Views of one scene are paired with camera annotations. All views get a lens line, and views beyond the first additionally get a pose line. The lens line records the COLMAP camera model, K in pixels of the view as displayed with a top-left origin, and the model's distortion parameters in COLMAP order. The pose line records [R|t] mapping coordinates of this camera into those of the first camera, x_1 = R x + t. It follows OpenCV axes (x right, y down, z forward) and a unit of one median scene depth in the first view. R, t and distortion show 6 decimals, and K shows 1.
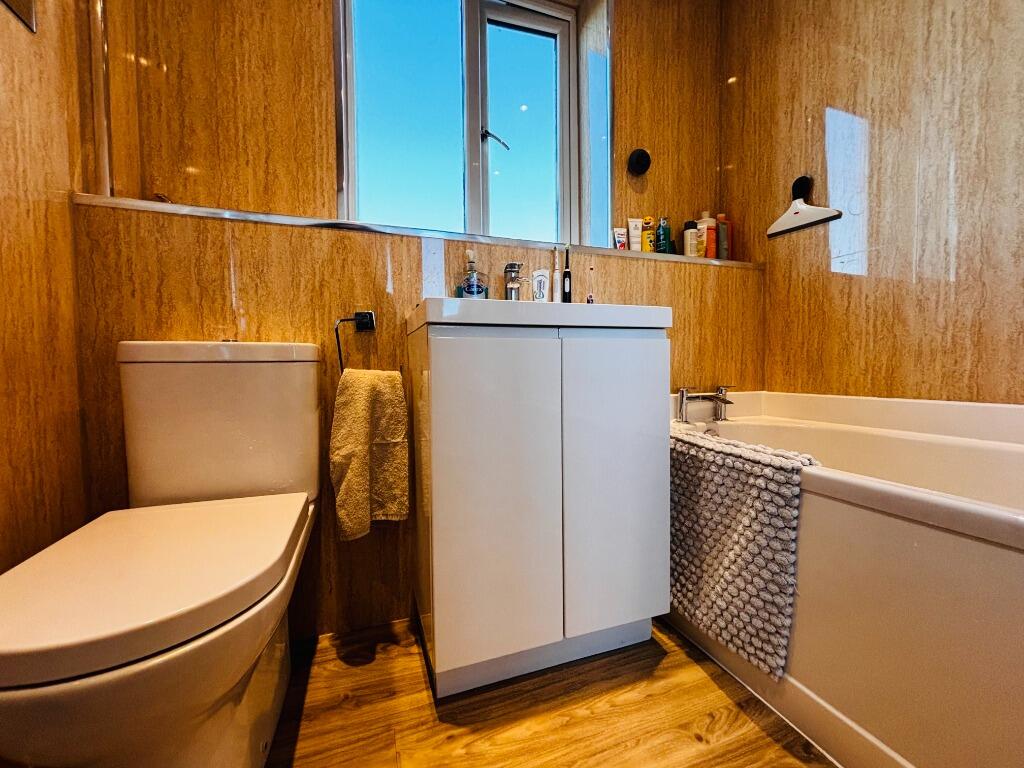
lens RADIAL K [[415.2, 0, 511.0], [0, 415.2, 378.8], [0, 0, 1]] dist [-0.000483, -0.000240]
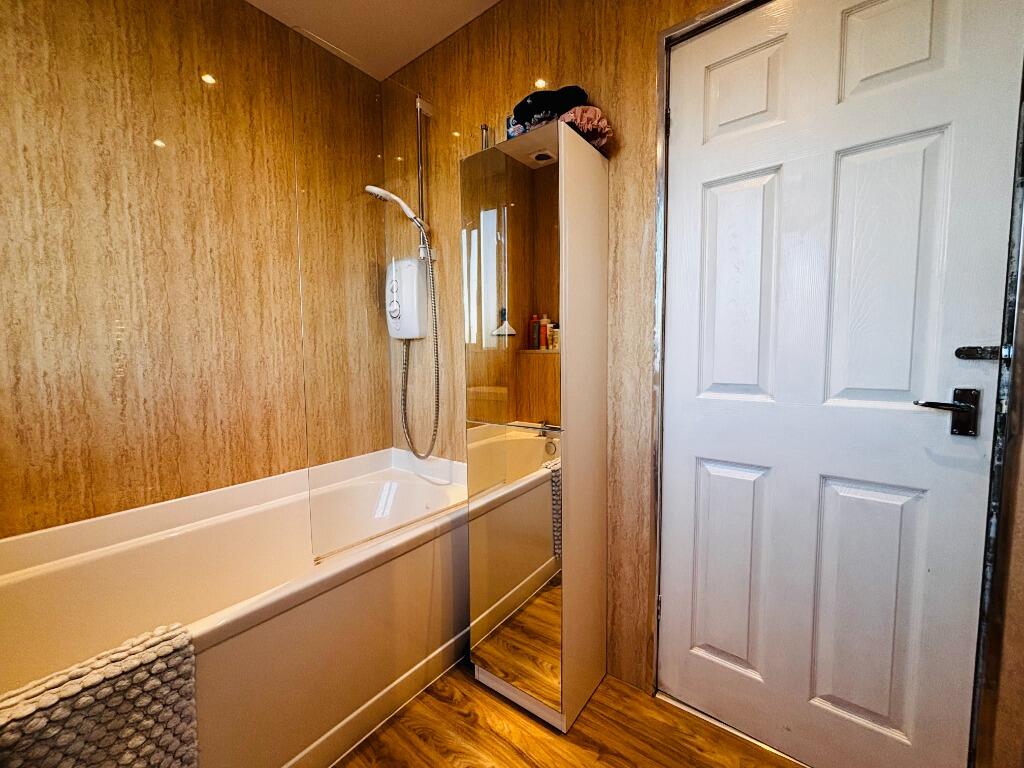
lens RADIAL K [[415.2, 0, 515.5], [0, 415.2, 383.8], [0, 0, 1]] dist [-0.000483, -0.000240]
pose [[-0.548258, -0.054666, 0.834521, -0.478792], [0.038789, 0.995125, 0.090670, -0.389051], [-0.835409, 0.082080, -0.543465, 0.649952]]
